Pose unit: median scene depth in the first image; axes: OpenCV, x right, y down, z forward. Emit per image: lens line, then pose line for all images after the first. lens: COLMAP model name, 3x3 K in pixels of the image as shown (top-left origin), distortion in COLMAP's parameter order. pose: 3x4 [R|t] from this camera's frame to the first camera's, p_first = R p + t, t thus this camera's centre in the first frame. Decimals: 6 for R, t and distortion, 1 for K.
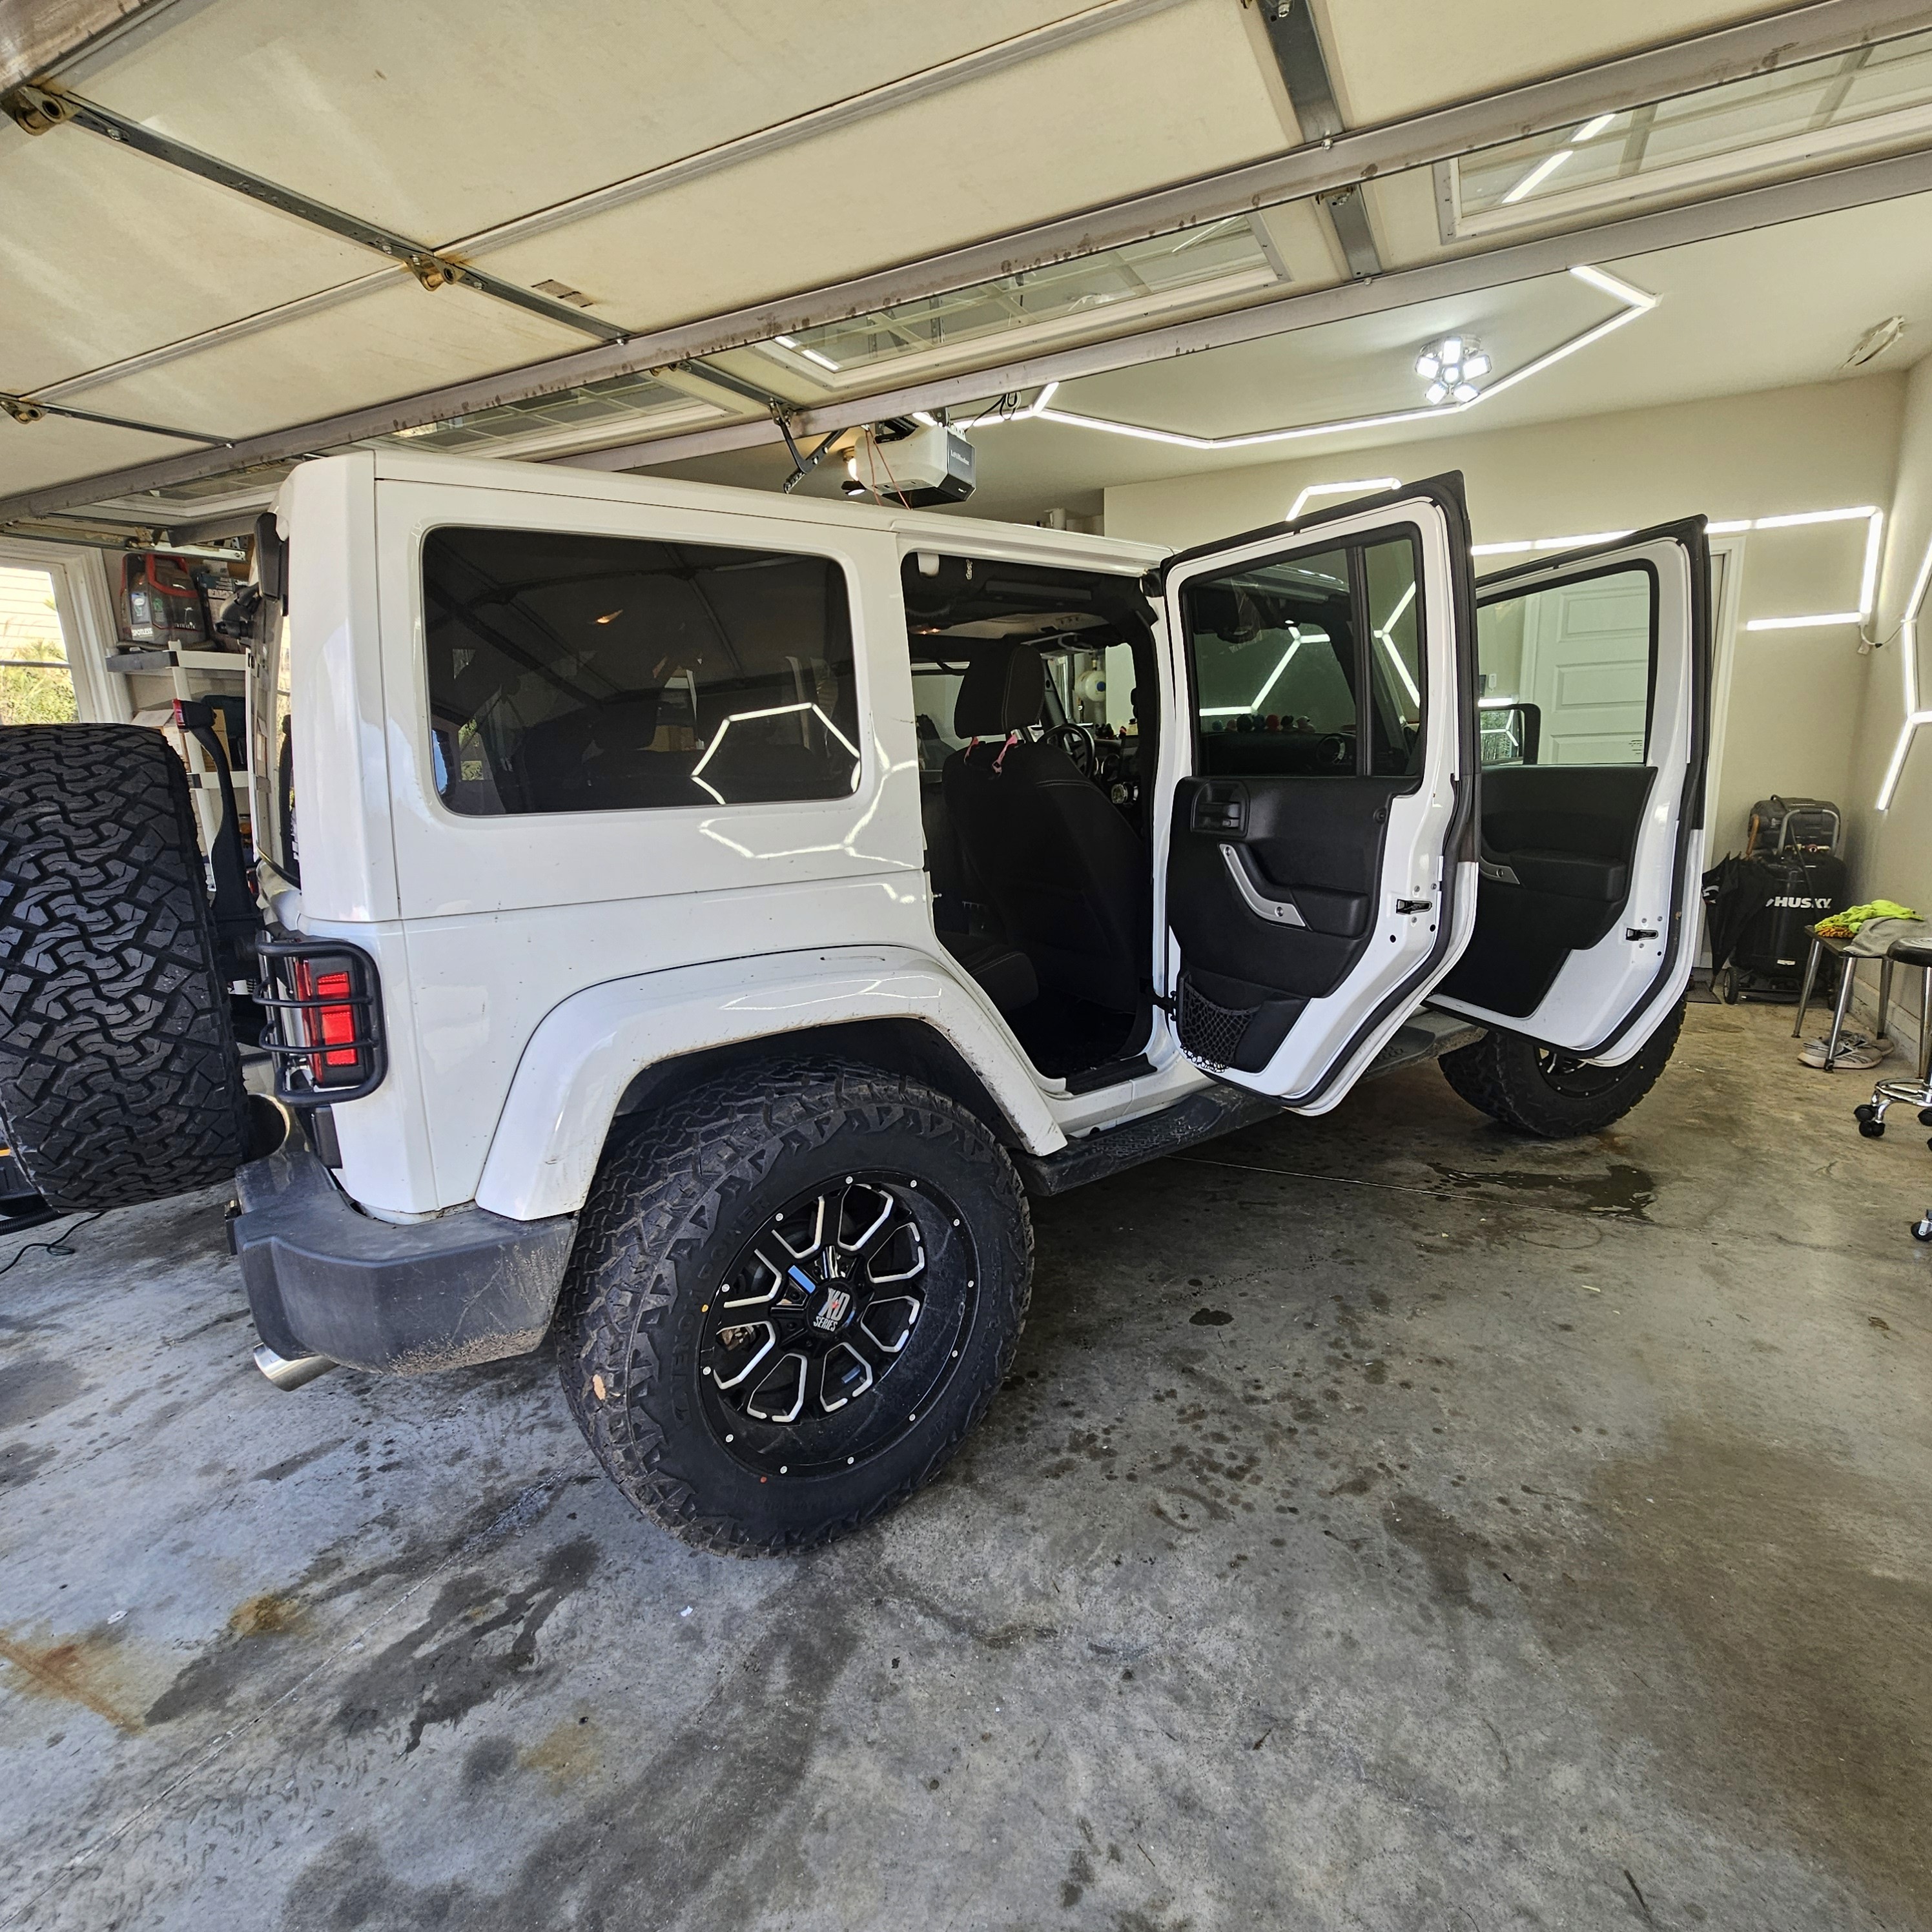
lens RADIAL K [[1051.4, 0, 967.8], [0, 1051.4, 967.6], [0, 0, 1]] dist [-0.001139, -0.000097]
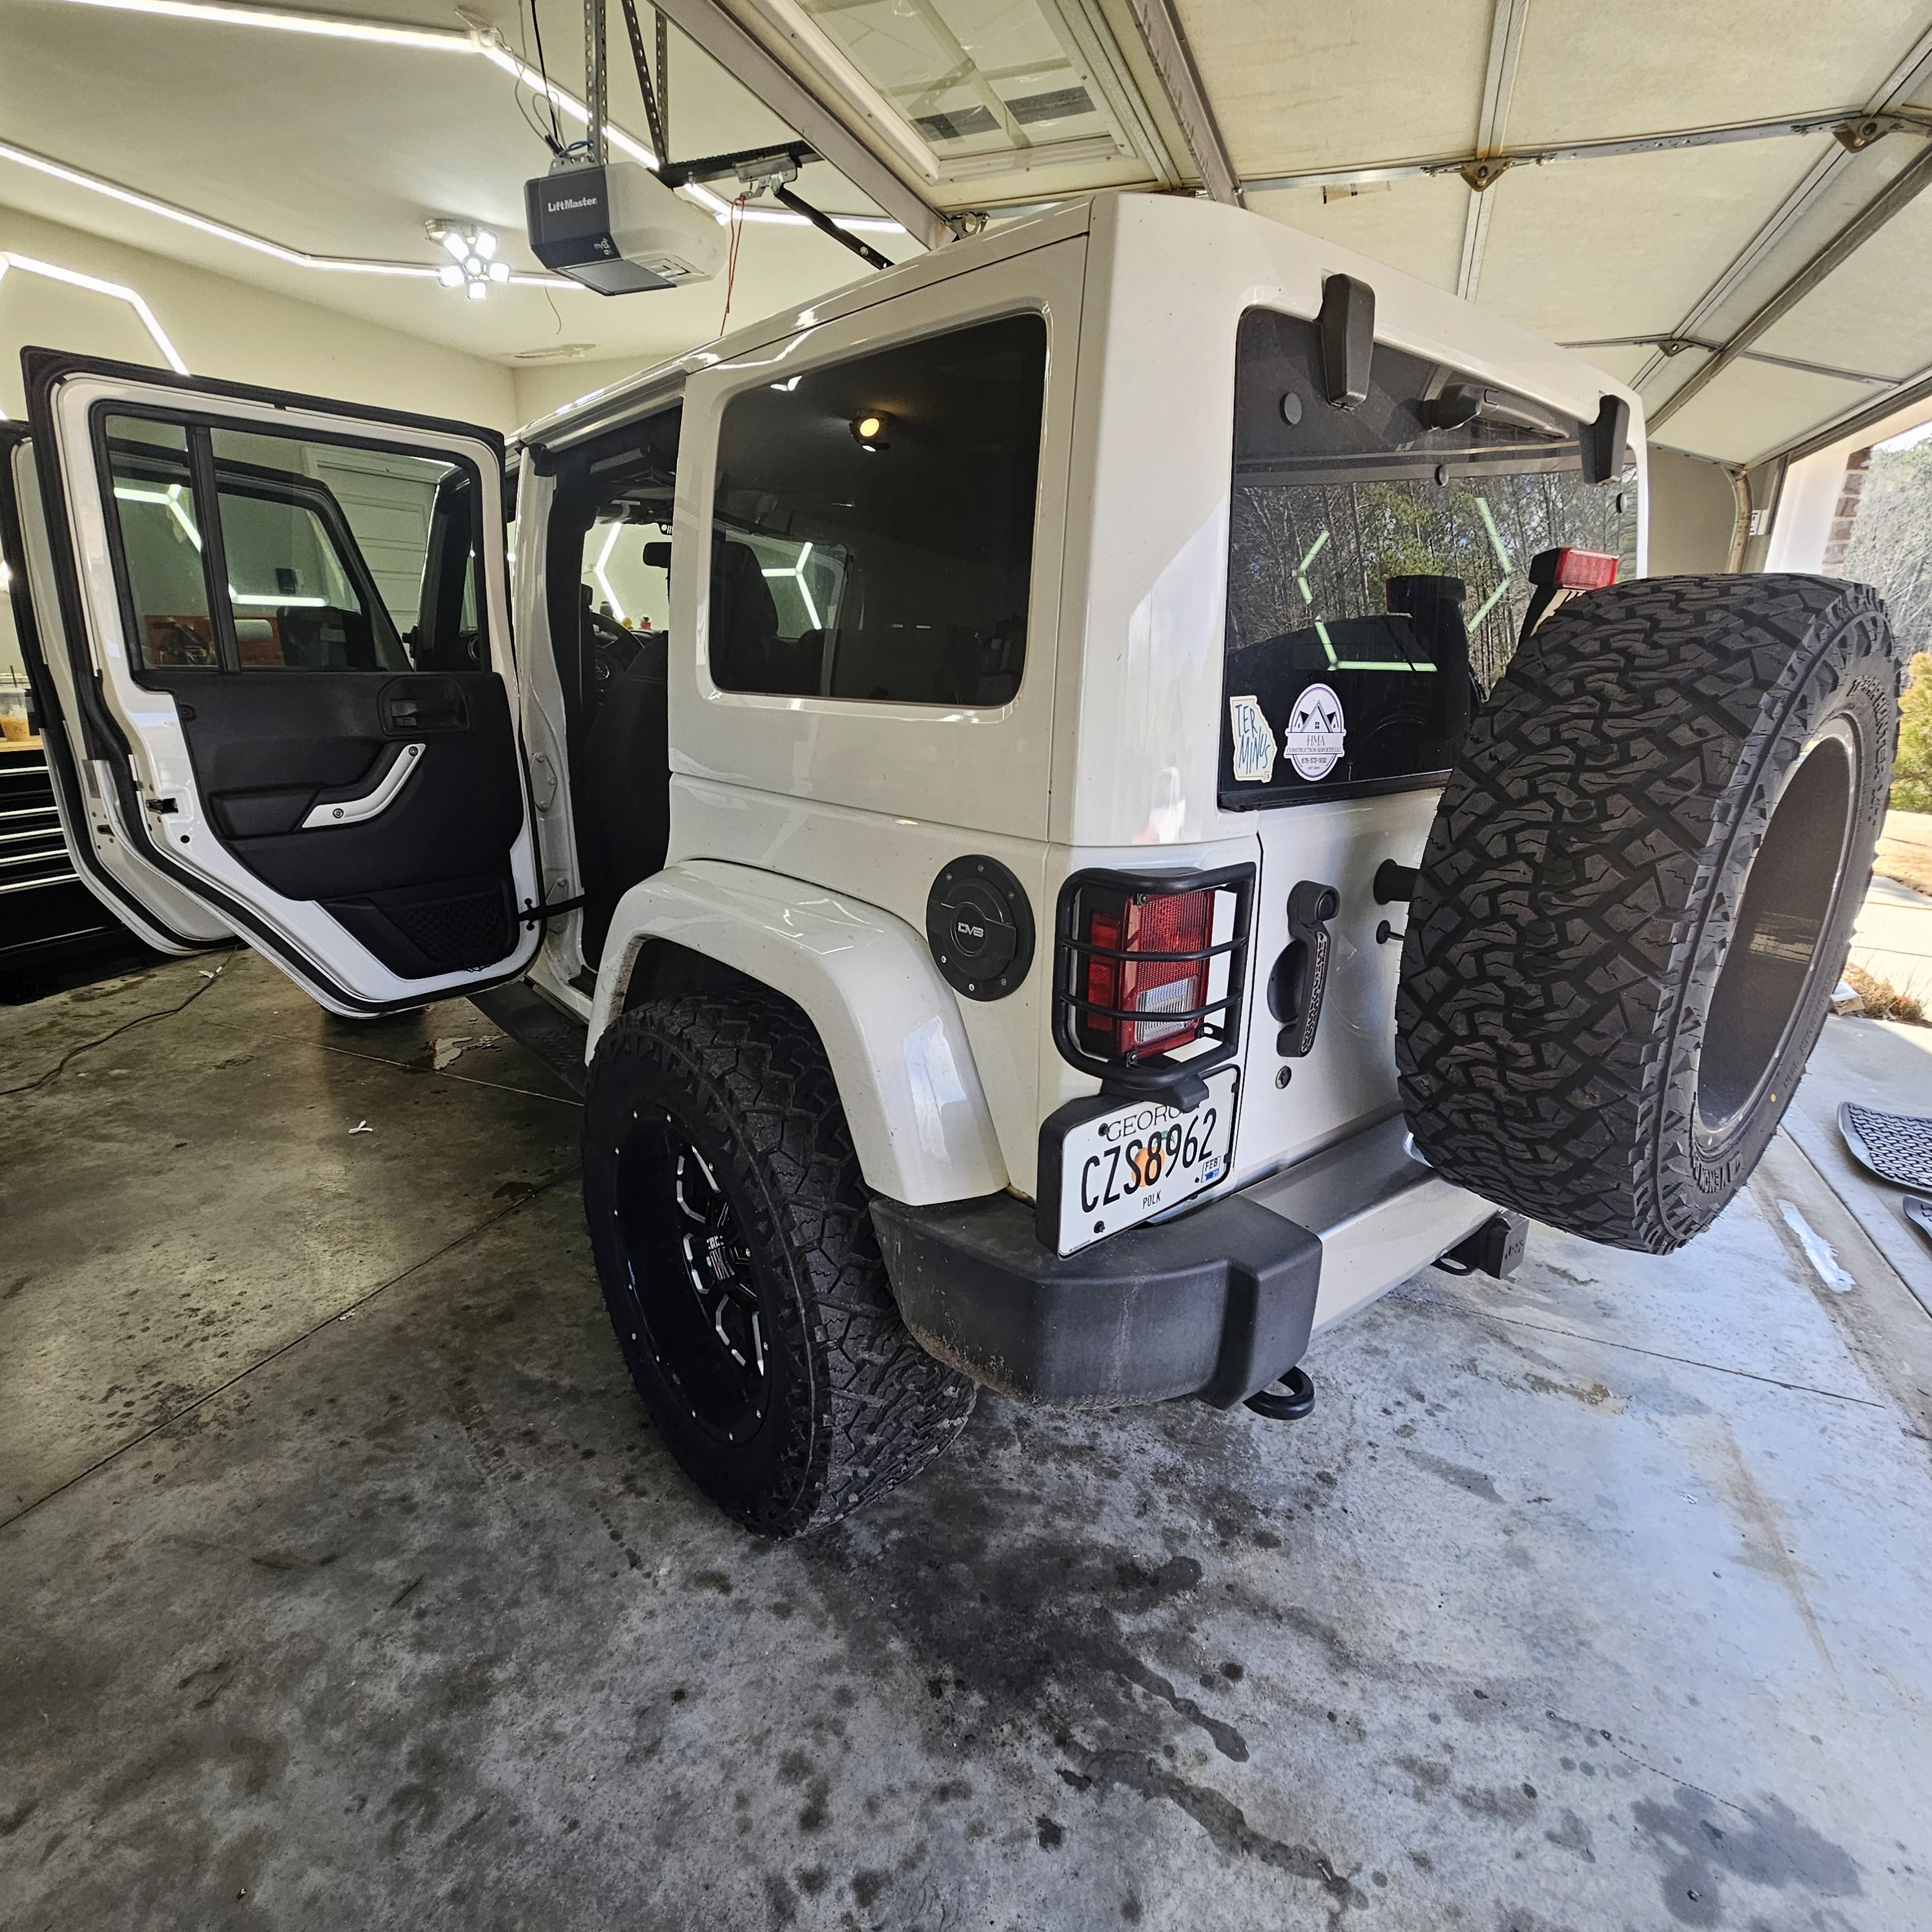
lens RADIAL K [[1051.4, 0, 967.8], [0, 1051.4, 967.6], [0, 0, 1]] dist [-0.001139, -0.000097]
pose [[-0.072904, -0.260545, 0.962705, -1.497556], [0.188568, 0.944263, 0.269834, -0.255716], [-0.979350, 0.201207, -0.019710, 1.495882]]
